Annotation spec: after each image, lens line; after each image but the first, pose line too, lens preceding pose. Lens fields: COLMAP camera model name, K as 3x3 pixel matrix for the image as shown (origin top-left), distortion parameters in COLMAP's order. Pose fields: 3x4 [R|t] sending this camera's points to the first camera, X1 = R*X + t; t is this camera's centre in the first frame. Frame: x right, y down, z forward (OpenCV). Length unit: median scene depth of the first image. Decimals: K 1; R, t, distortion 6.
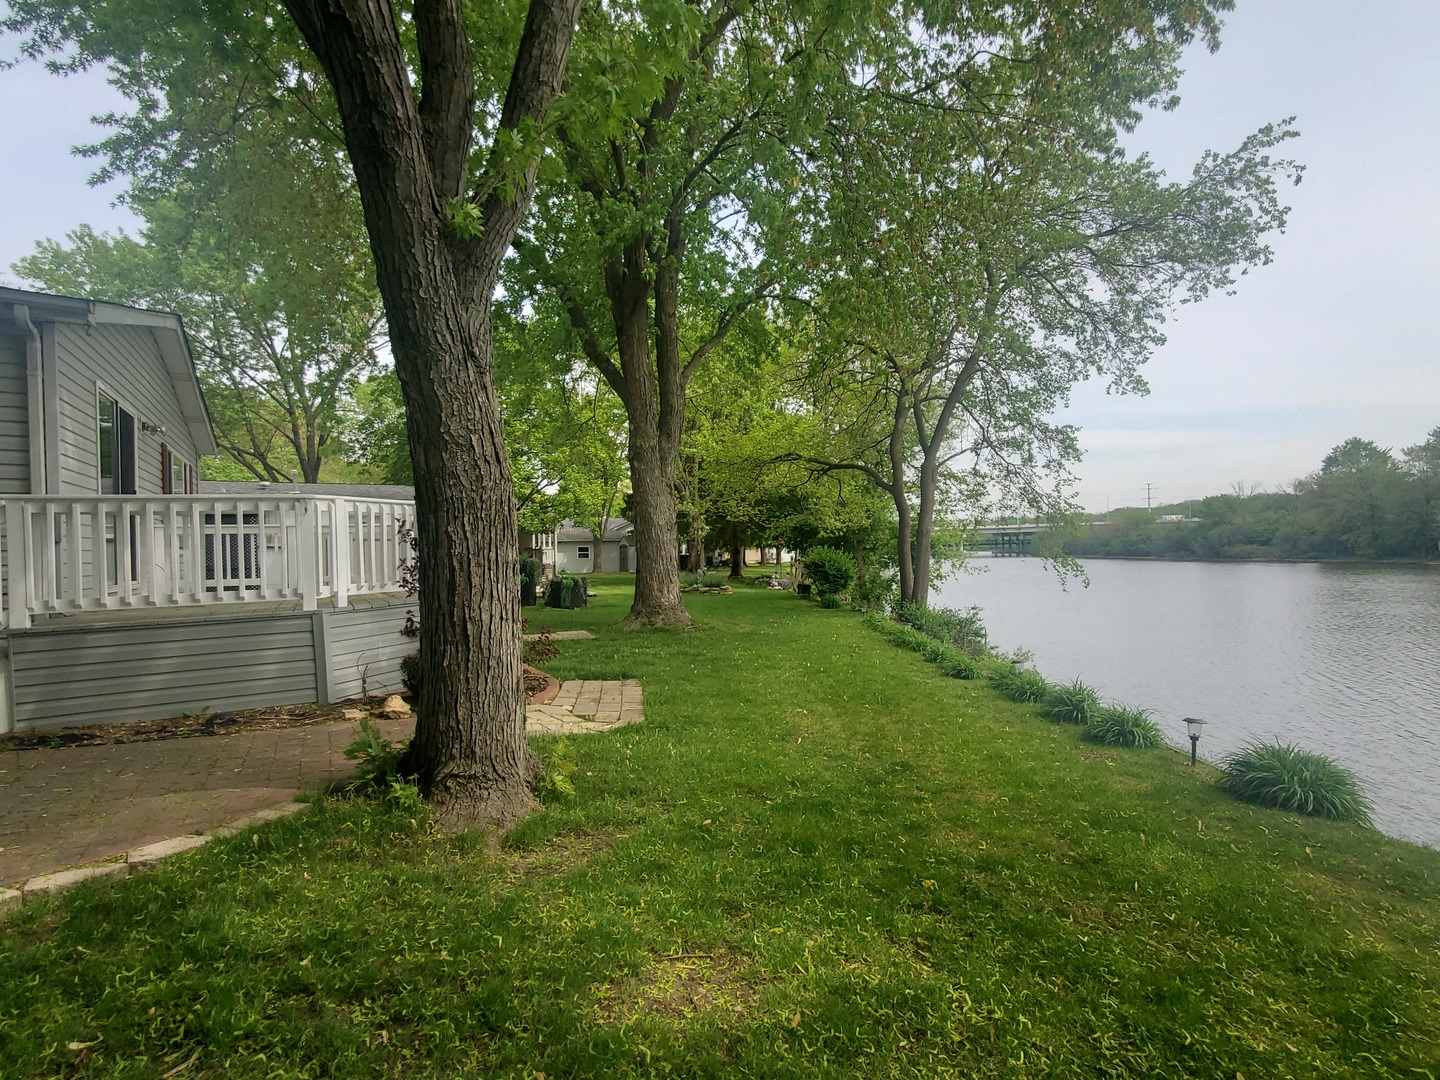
lens RADIAL K [[748.1, 0, 731.2], [0, 748.1, 550.8], [0, 0, 1]] dist [0.009434, 0.000841]
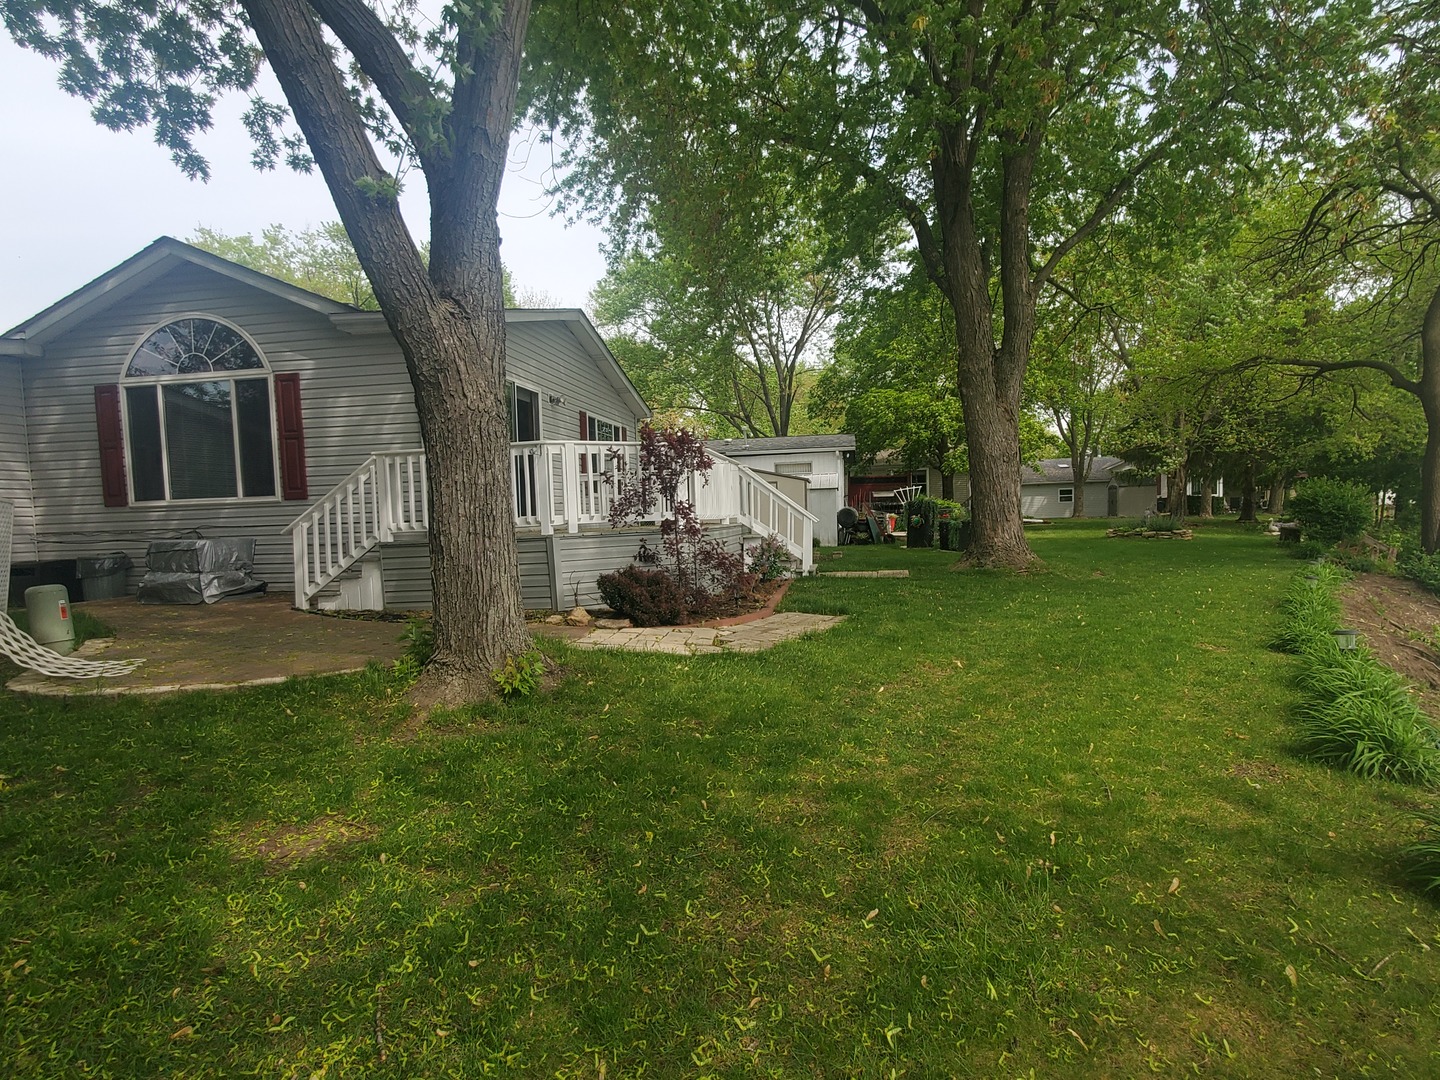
lens RADIAL K [[748.1, 0, 731.2], [0, 748.1, 550.8], [0, 0, 1]] dist [0.009434, 0.000841]
pose [[0.803504, 0.024859, -0.594780, 0.410045], [0.018090, 0.997647, 0.066135, 0.028643], [0.595024, -0.063900, 0.801163, 0.184303]]
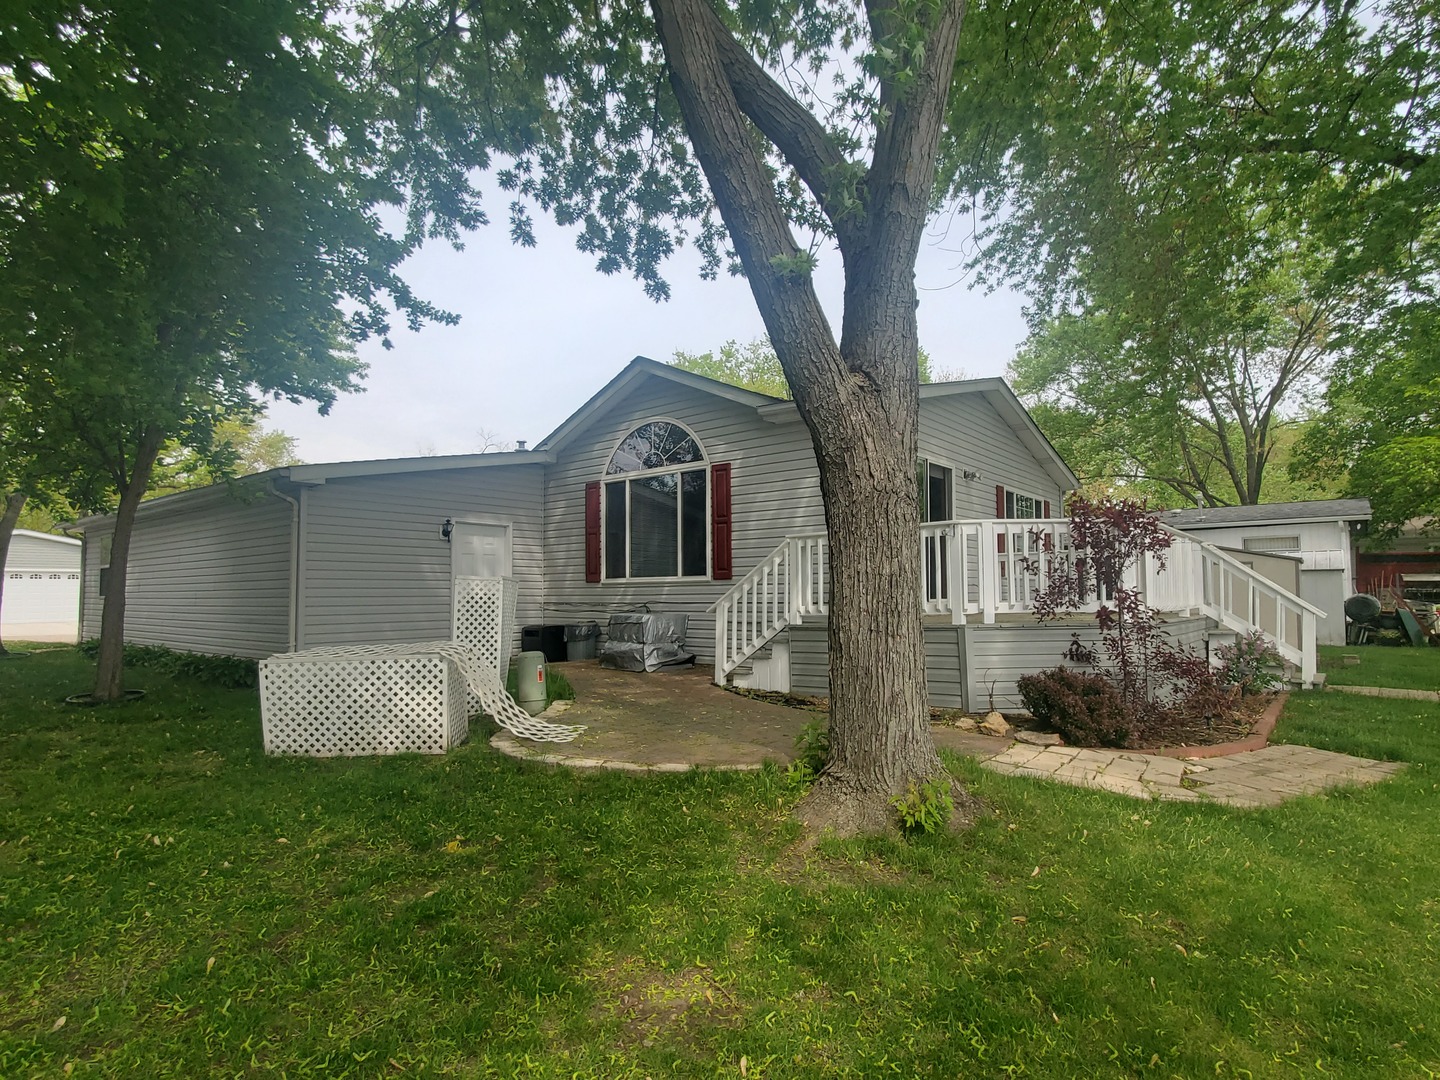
lens RADIAL K [[748.1, 0, 731.2], [0, 748.1, 550.8], [0, 0, 1]] dist [0.009434, 0.000841]
pose [[0.389593, -0.034797, -0.920330, 0.319442], [-0.001833, 0.999255, -0.038557, 0.013751], [0.920985, 0.016708, 0.389239, 0.254724]]
